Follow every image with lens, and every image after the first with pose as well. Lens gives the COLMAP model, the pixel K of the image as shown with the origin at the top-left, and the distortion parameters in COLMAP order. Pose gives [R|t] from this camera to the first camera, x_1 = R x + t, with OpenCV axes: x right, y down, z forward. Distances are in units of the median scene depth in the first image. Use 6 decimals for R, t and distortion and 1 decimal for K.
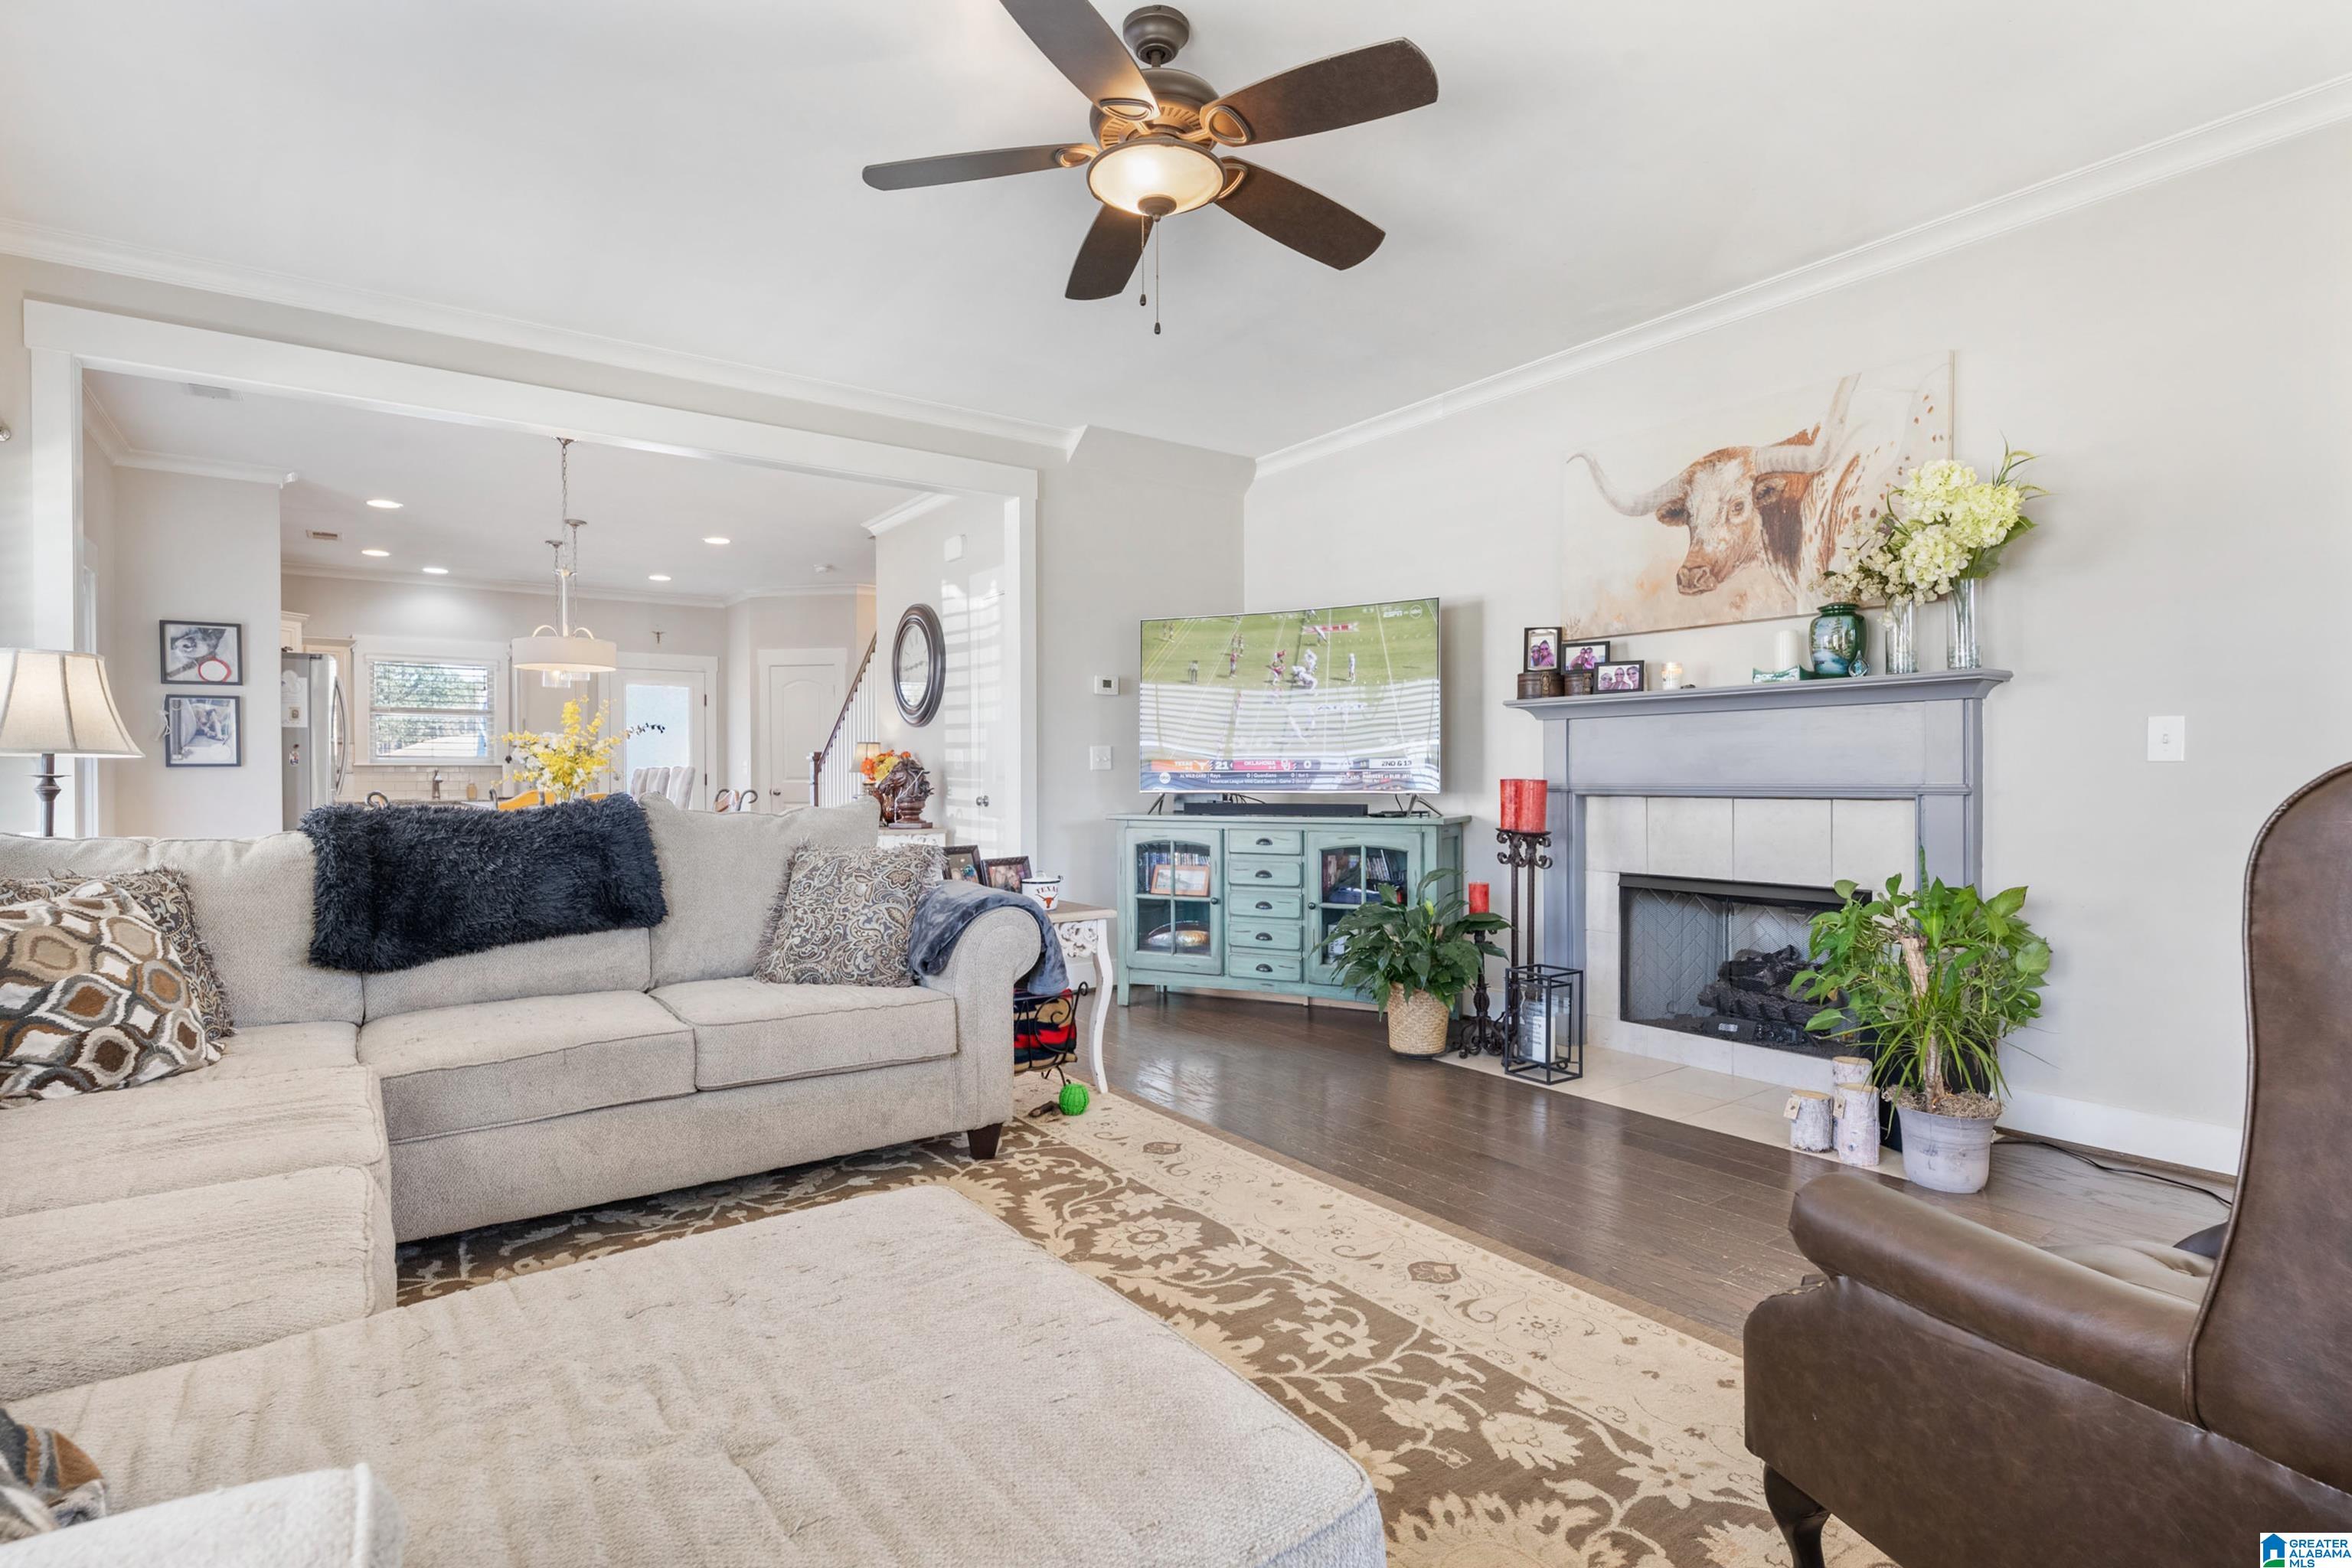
lens RADIAL K [[1166.6, 0, 1194.0], [0, 1166.6, 784.1], [0, 0, 1]] dist [-0.004742, 0.001152]
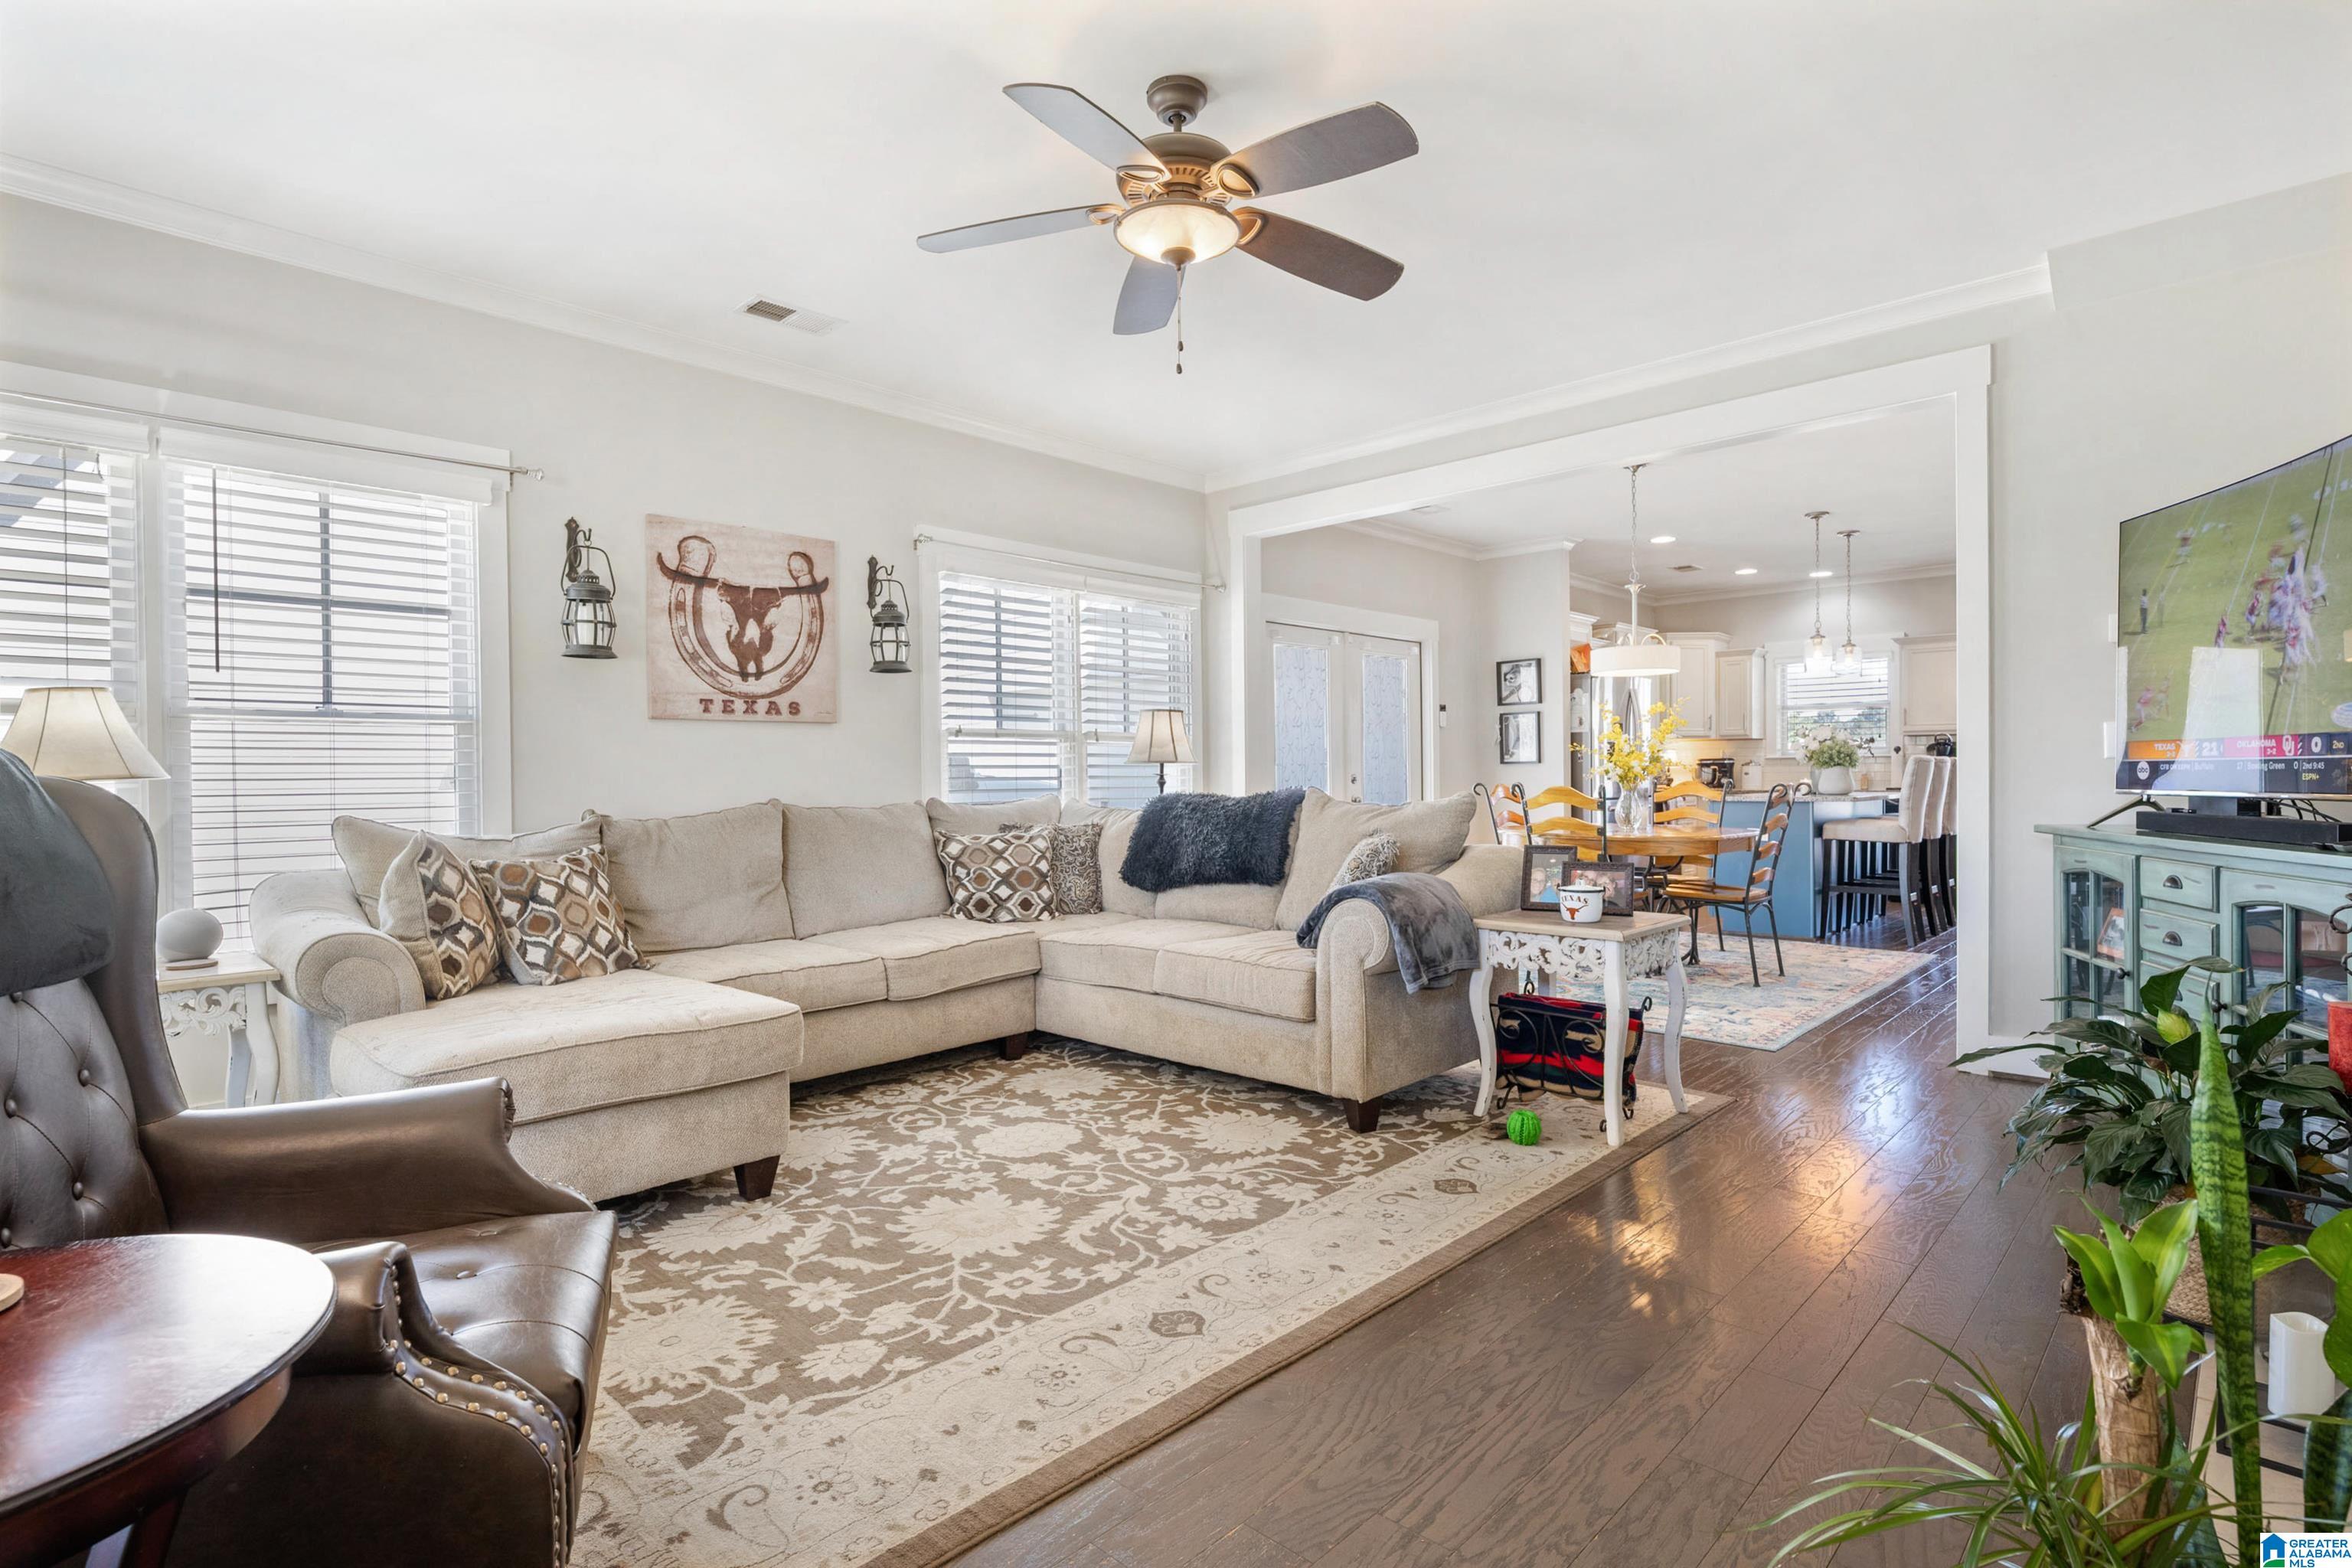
lens RADIAL K [[1166.6, 0, 1169.8], [0, 1166.6, 785.3], [0, 0, 1]] dist [-0.004742, 0.001152]
pose [[0.166088, 0.010534, -0.986055, 1.043091], [0.002848, 0.999934, 0.011162, -0.012813], [0.986107, -0.004662, 0.166046, 0.799427]]
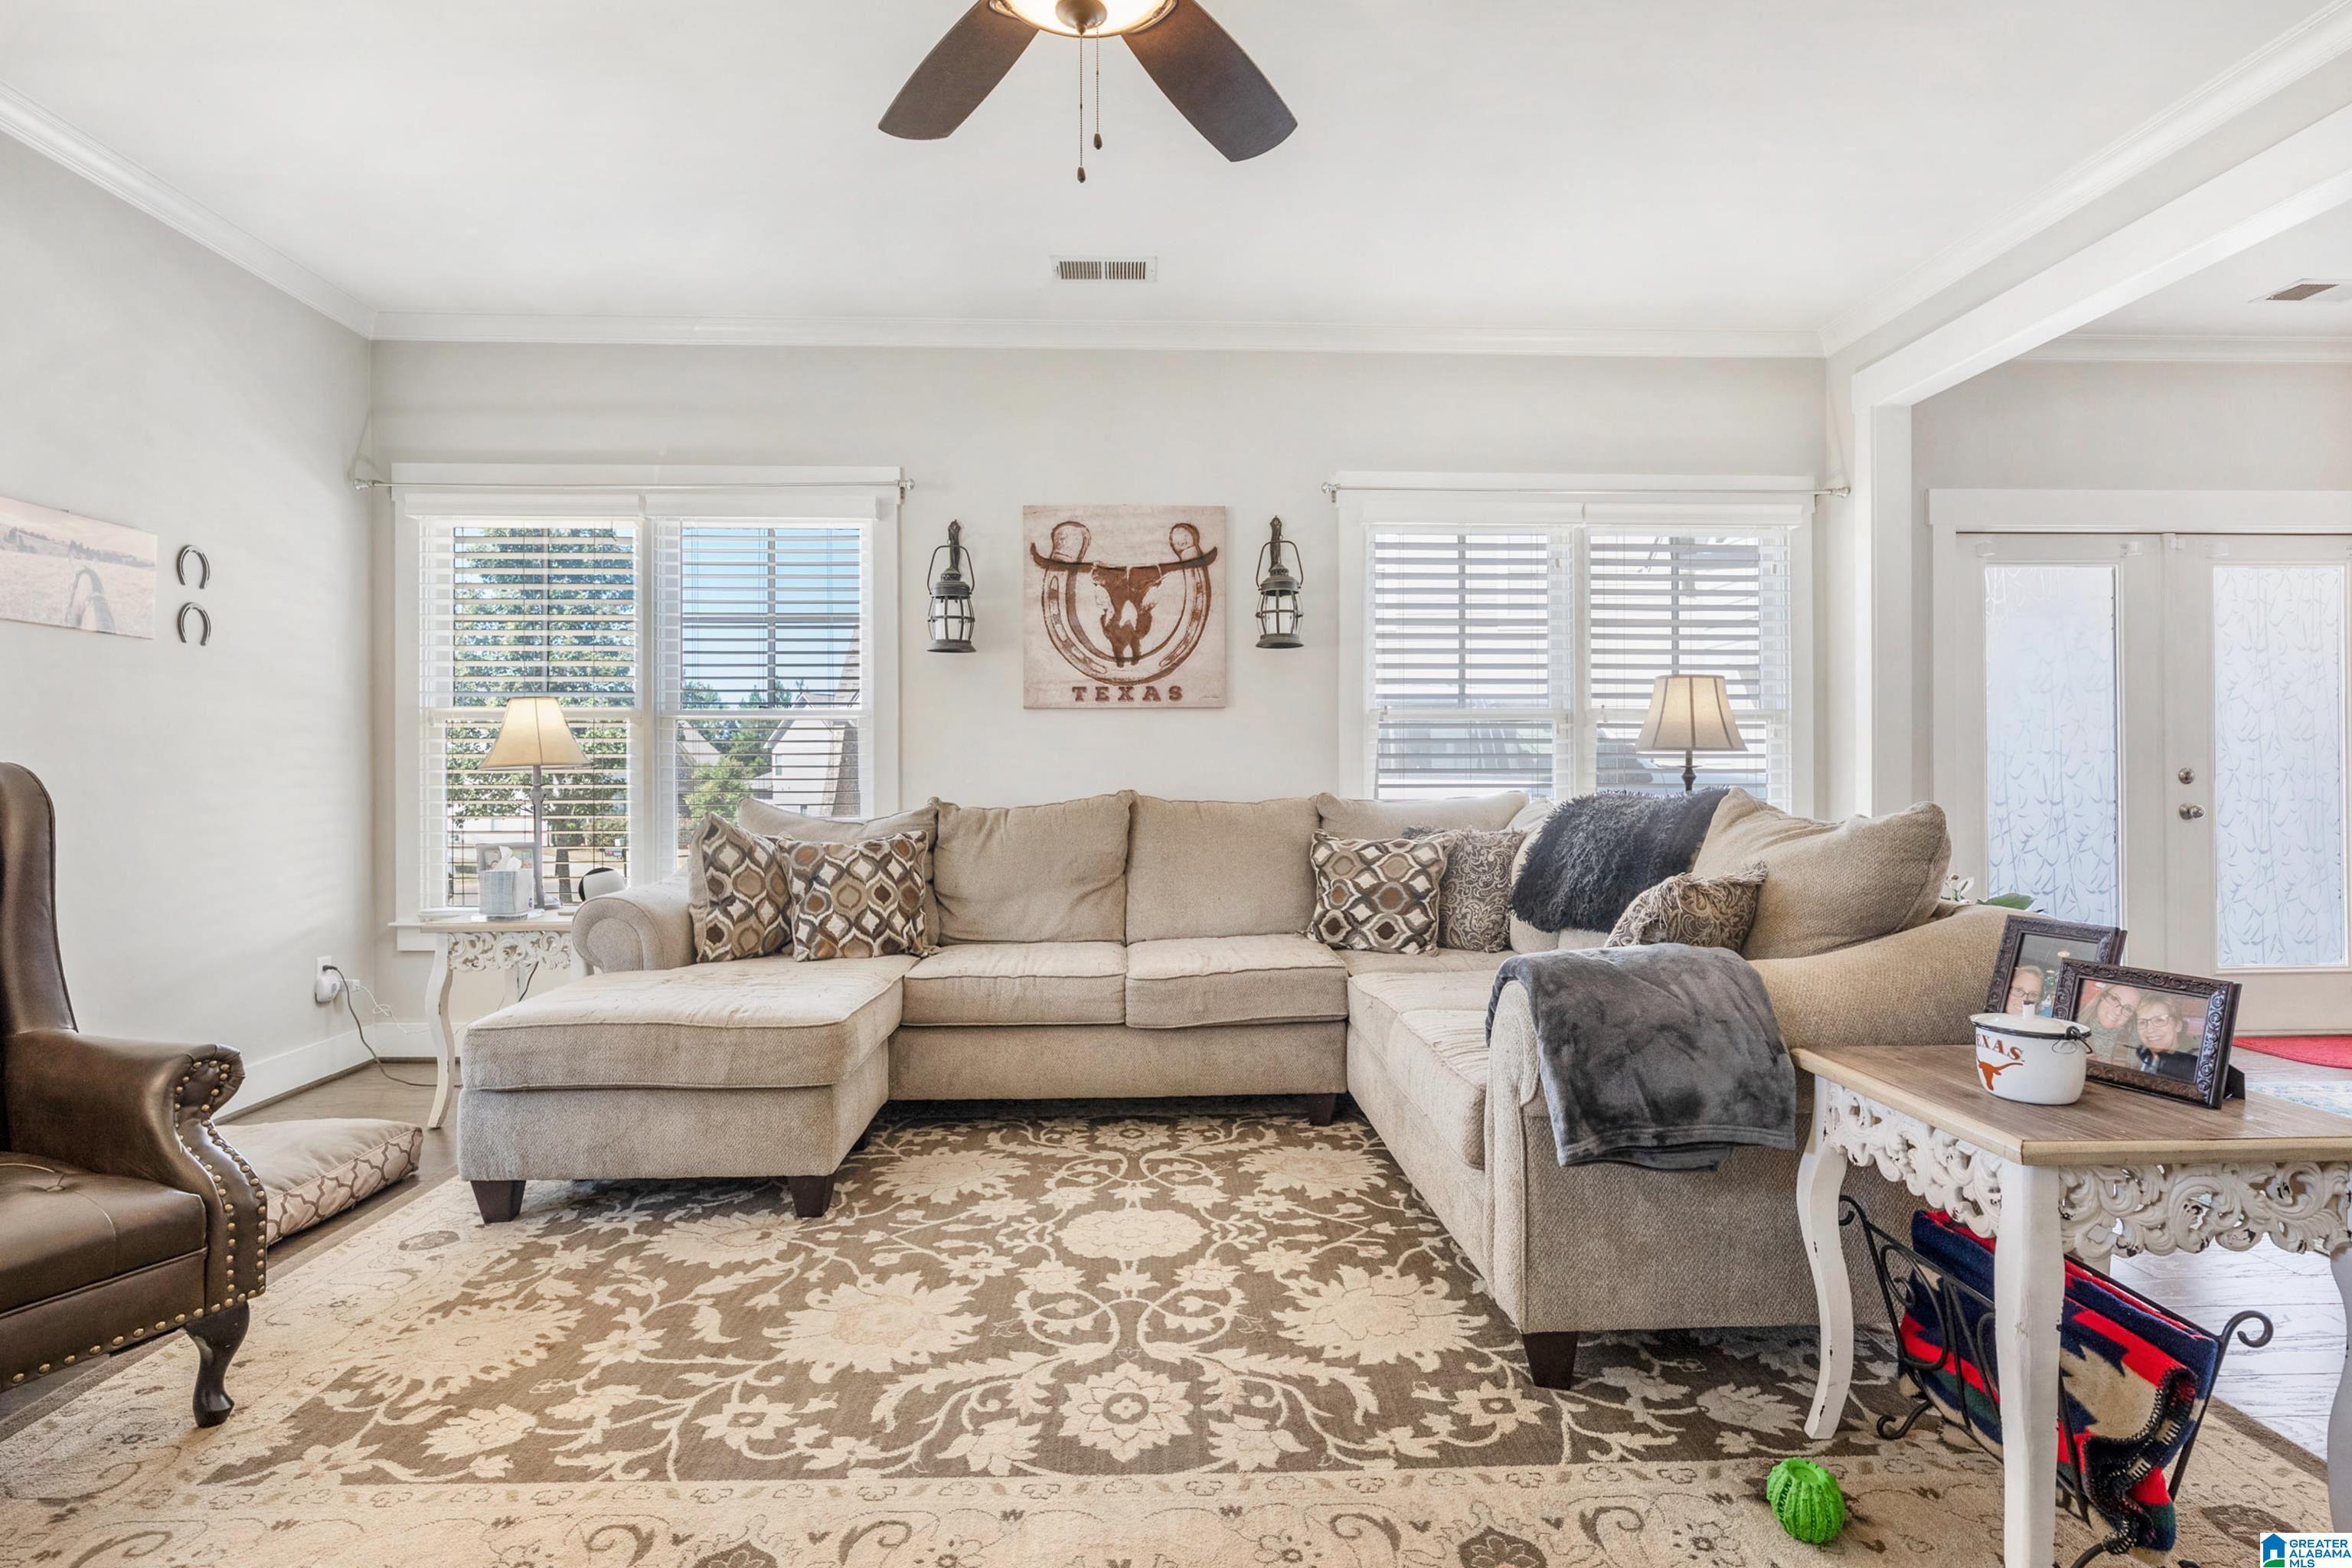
lens RADIAL K [[1166.6, 0, 1166.7], [0, 1166.6, 767.7], [0, 0, 1]] dist [-0.004742, 0.001152]
pose [[-0.566737, 0.003053, -0.823893, 0.552921], [-0.000359, 0.999992, 0.003953, -0.012983], [0.823899, 0.002536, -0.566731, 1.459520]]
